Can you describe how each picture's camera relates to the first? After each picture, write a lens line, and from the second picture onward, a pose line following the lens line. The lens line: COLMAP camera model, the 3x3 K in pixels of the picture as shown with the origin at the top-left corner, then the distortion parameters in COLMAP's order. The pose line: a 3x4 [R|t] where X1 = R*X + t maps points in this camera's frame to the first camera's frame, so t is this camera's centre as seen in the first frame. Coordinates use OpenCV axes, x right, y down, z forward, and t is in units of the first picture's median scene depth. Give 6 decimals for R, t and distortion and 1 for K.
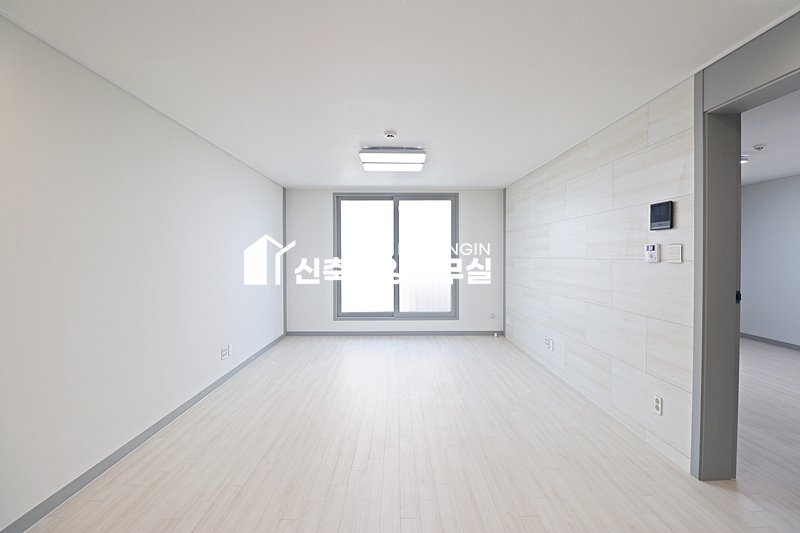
lens RADIAL K [[365.9, 0, 402.7], [0, 365.9, 259.9], [0, 0, 1]] dist [-0.020078, -0.000992]
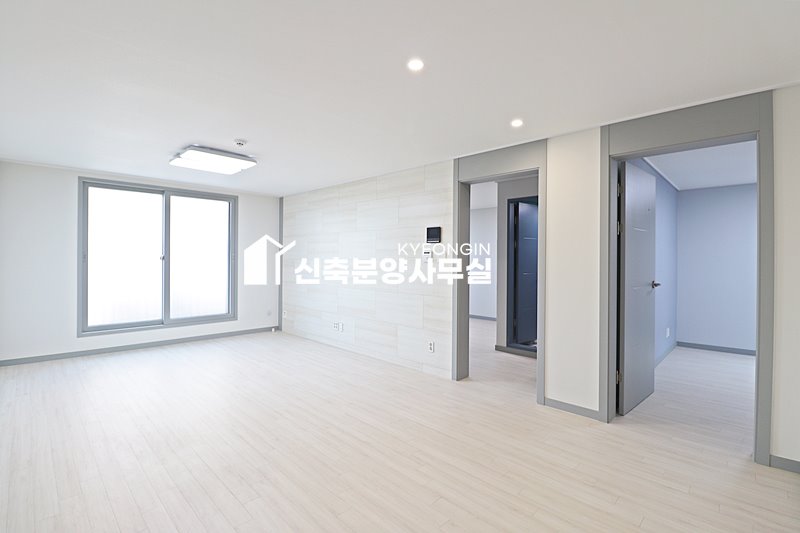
lens RADIAL K [[366.4, 0, 398.8], [0, 366.4, 260.6], [0, 0, 1]] dist [-0.017279, -0.000545]
pose [[0.713901, 0.005155, 0.700227, -0.286233], [-0.000548, 0.999977, -0.006803, 0.005512], [-0.700246, 0.004473, 0.713888, -0.054457]]
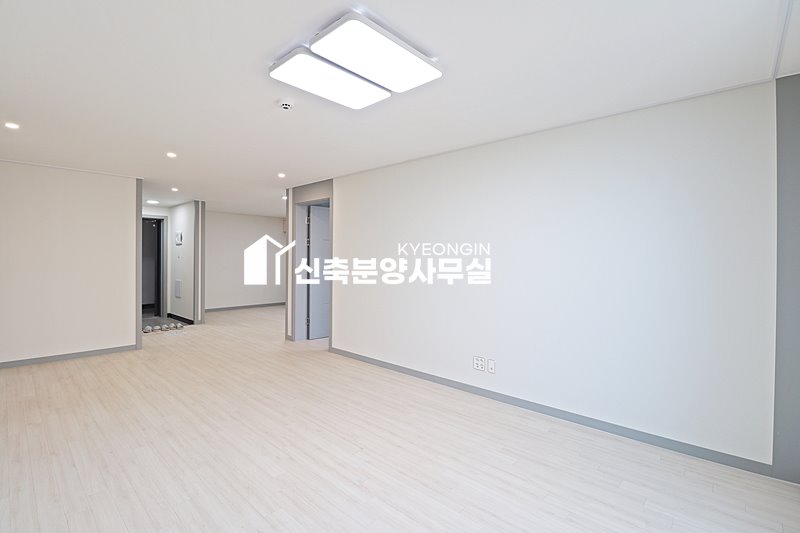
lens RADIAL K [[372.9, 0, 400.6], [0, 372.9, 256.9], [0, 0, 1]] dist [-0.016232, -0.000749]
pose [[-0.688532, -0.005851, -0.725182, 0.242874], [-0.013063, 0.999905, 0.004336, -0.009882], [0.725088, 0.012458, -0.688543, 1.117108]]
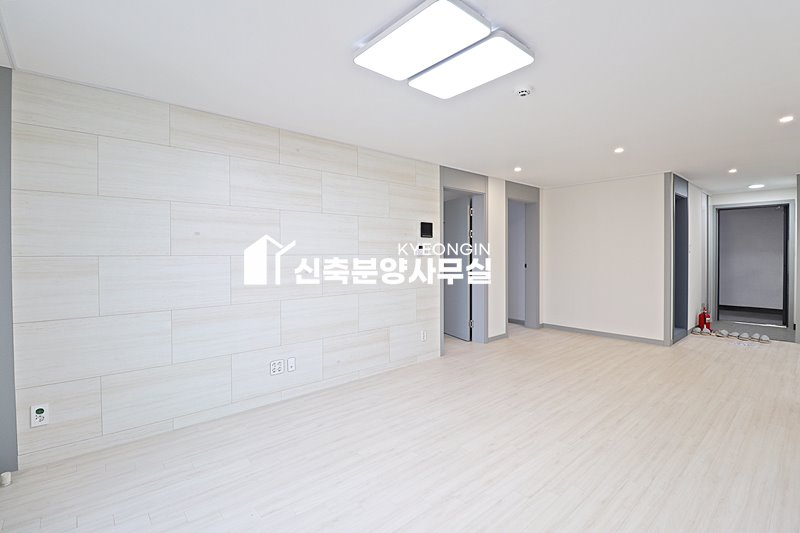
lens RADIAL K [[372.9, 0, 400.6], [0, 372.9, 256.9], [0, 0, 1]] dist [-0.016232, -0.000749]
pose [[-0.645367, -0.005018, 0.763856, -0.295374], [0.012104, 0.999786, 0.016794, -0.008843], [-0.763776, 0.020084, -0.645168, 1.086632]]
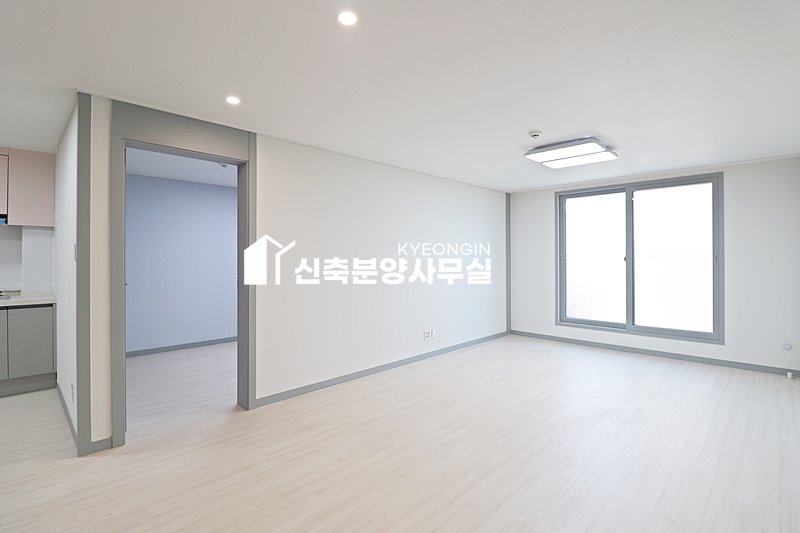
lens RADIAL K [[377.1, 0, 403.3], [0, 377.1, 257.3], [0, 0, 1]] dist [-0.019843, -0.000673]
pose [[0.699269, -0.002207, -0.714855, 0.281654], [-0.006819, 0.999929, -0.009757, 0.000909], [0.714826, 0.011697, 0.699205, 0.025050]]
